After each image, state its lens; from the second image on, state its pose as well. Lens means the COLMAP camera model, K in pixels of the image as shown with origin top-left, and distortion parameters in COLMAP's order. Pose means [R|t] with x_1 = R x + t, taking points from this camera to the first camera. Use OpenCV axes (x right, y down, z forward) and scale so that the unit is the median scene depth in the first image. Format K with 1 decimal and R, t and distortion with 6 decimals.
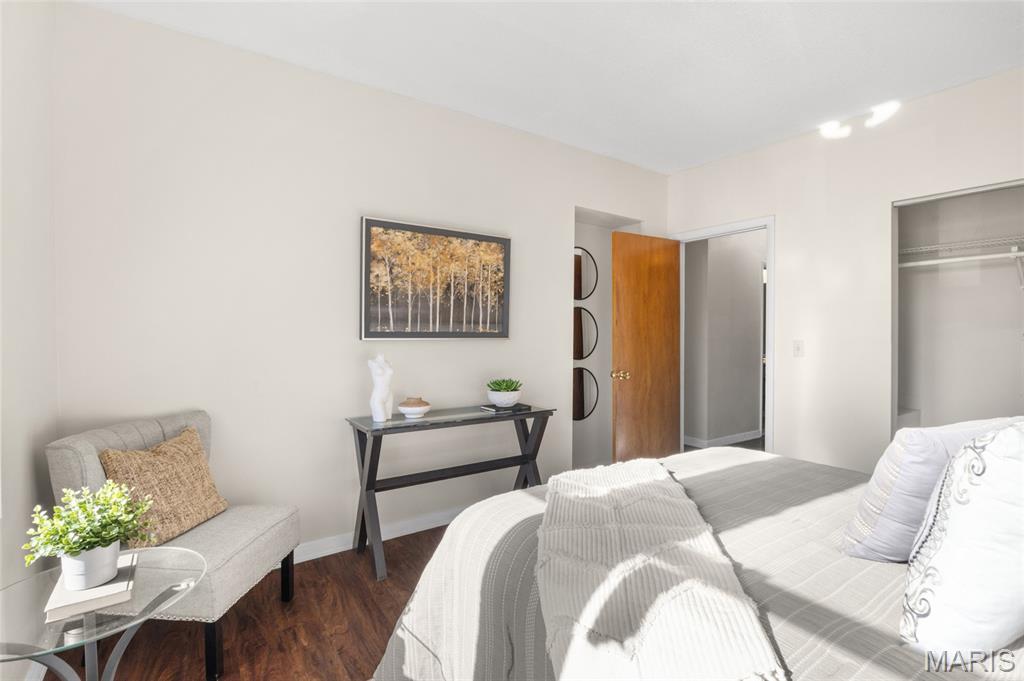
lens RADIAL K [[463.3, 0, 512.3], [0, 463.3, 337.2], [0, 0, 1]] dist [0.007310, -0.002055]
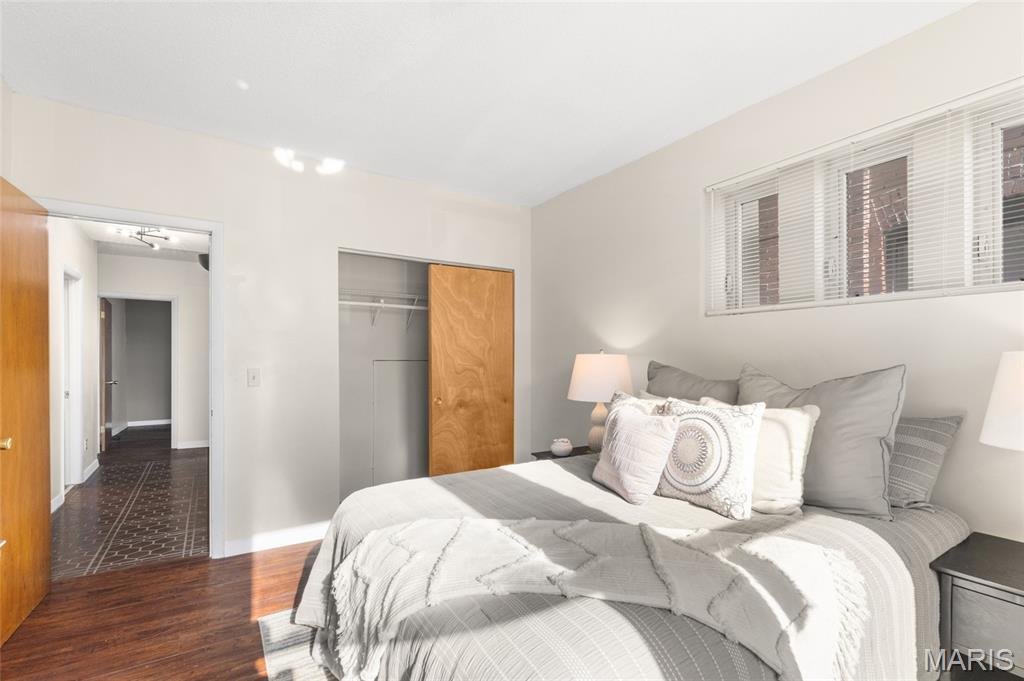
lens RADIAL K [[463.3, 0, 512.7], [0, 463.3, 351.1], [0, 0, 1]] dist [0.007310, -0.002055]
pose [[0.015945, 0.011485, 0.999807, -0.318911], [0.013964, 0.999834, -0.011708, -0.011397], [-0.999775, 0.014148, 0.015782, 0.531776]]
